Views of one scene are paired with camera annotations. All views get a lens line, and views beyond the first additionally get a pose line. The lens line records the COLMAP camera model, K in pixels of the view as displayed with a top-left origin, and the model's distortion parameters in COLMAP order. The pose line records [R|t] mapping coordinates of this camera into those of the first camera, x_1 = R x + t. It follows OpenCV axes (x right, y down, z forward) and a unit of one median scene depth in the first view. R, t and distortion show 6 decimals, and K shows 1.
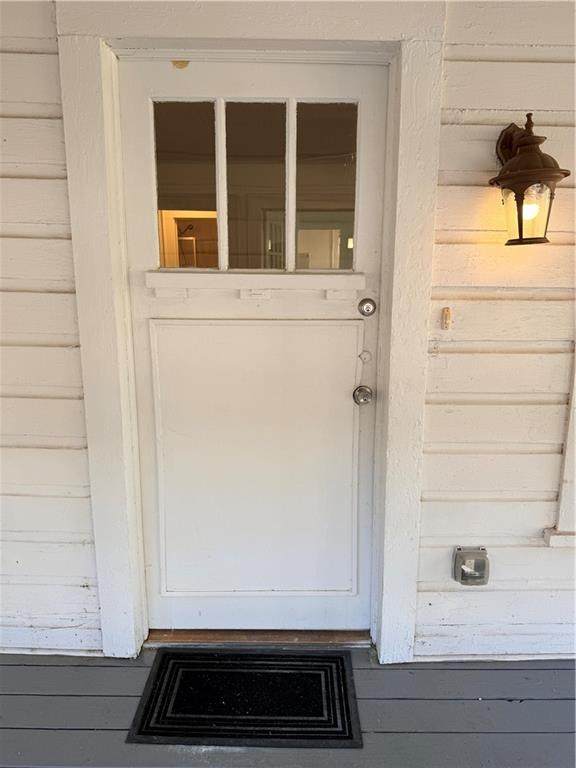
lens RADIAL K [[528.3, 0, 286.5], [0, 528.3, 386.9], [0, 0, 1]] dist [0.097418, -0.147865]
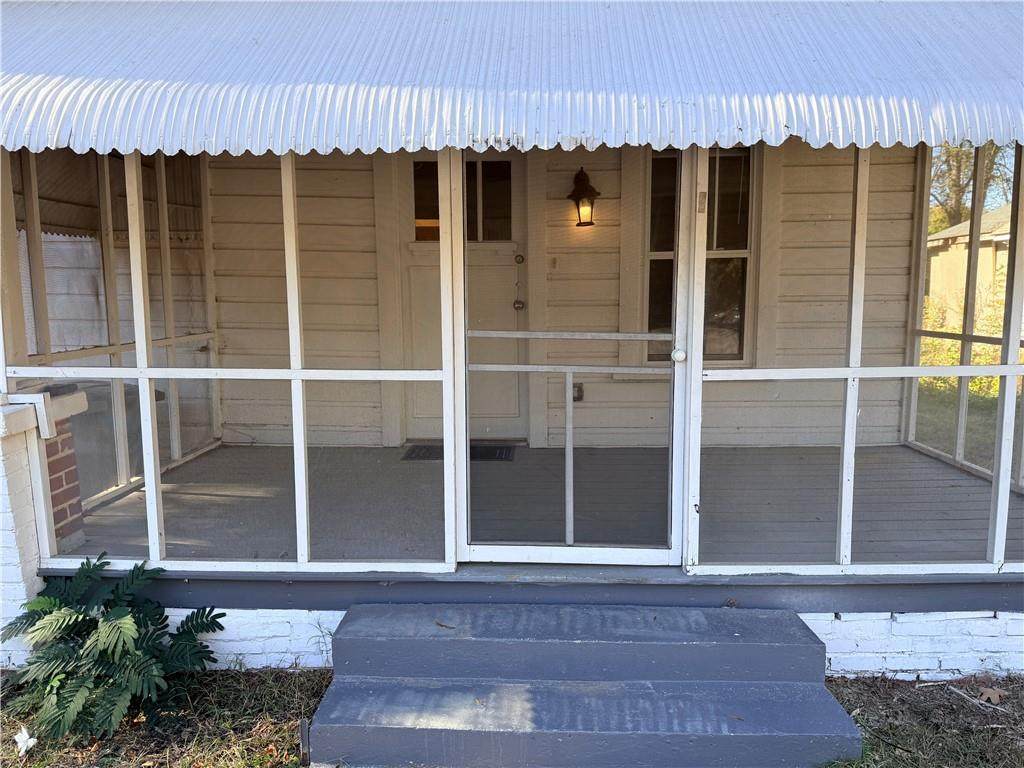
lens RADIAL K [[704.4, 0, 512.0], [0, 704.4, 384.0], [0, 0, 1]] dist [0.097418, -0.147865]
pose [[0.999506, -0.007786, -0.030464, 0.210104], [0.005290, 0.996686, -0.081168, 0.541337], [0.030995, 0.080966, 0.996235, -1.625880]]
